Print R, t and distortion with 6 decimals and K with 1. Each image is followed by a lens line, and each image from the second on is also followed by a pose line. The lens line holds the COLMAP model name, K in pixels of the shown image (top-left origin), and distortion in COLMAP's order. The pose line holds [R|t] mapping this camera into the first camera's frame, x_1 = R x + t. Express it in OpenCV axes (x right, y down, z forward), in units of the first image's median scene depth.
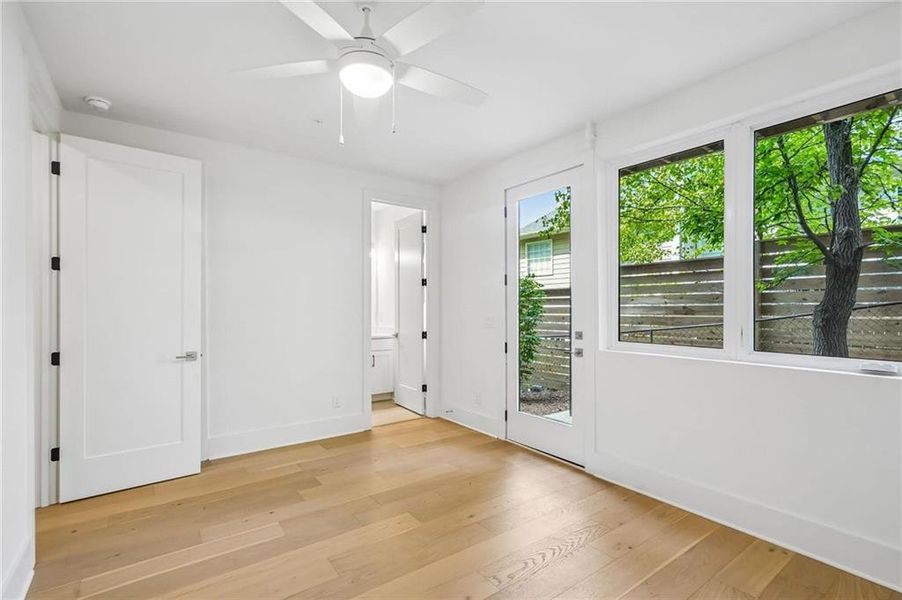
lens RADIAL K [[422.3, 0, 452.0], [0, 422.3, 305.0], [0, 0, 1]] dist [-0.003024, -0.000128]
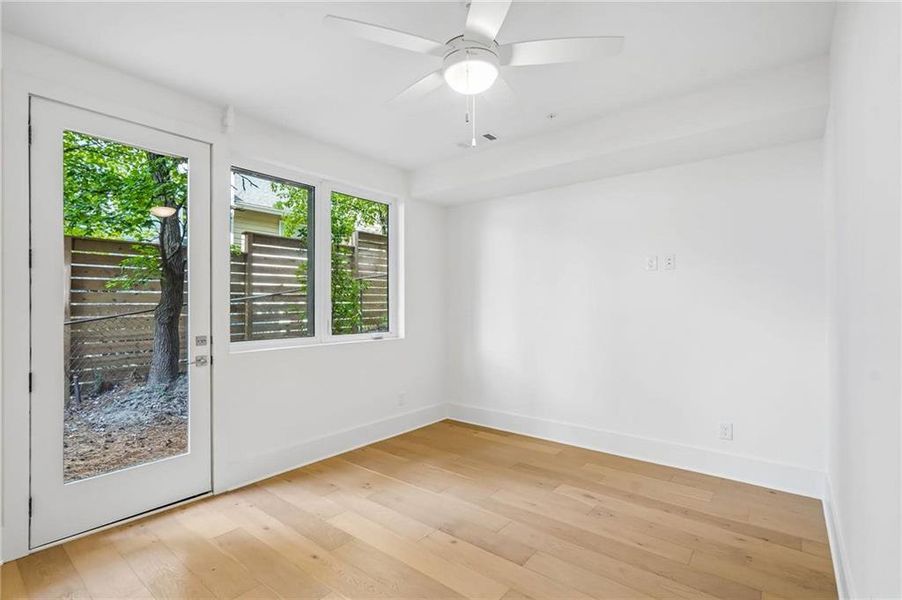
lens RADIAL K [[412.3, 0, 451.0], [0, 412.3, 300.0], [0, 0, 1]] dist [0.001884, 0.000725]
pose [[-0.252890, 0.011709, 0.967424, -0.639296], [0.000558, 0.999928, -0.011956, 0.000071], [-0.967495, -0.002484, -0.252878, 0.735646]]
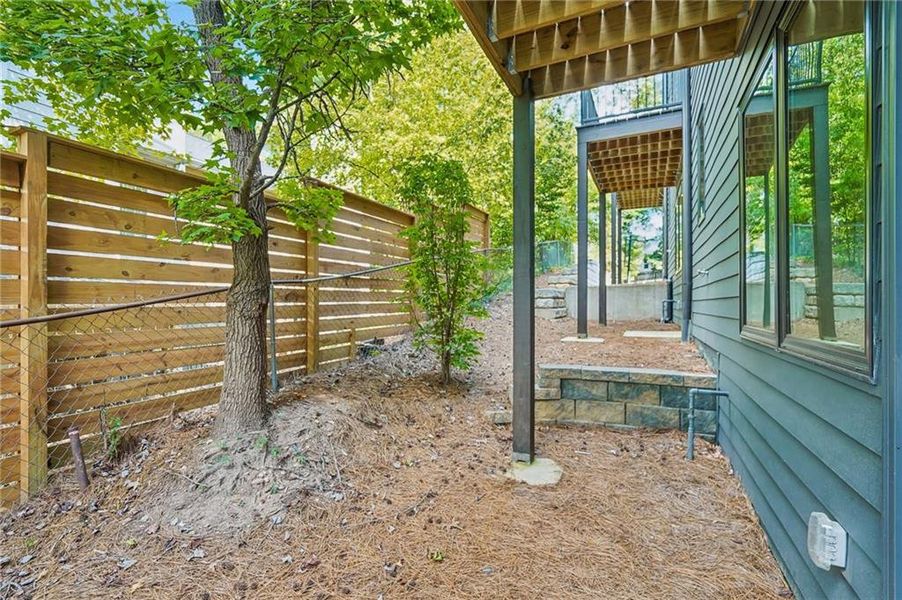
lens RADIAL K [[422.3, 0, 452.0], [0, 422.3, 305.0], [0, 0, 1]] dist [-0.003024, -0.000128]
pose [[-0.478976, -0.002004, 0.877826, 0.239608], [-0.001901, 0.999997, 0.001246, 0.043464], [-0.877826, -0.001072, -0.478978, 1.473887]]
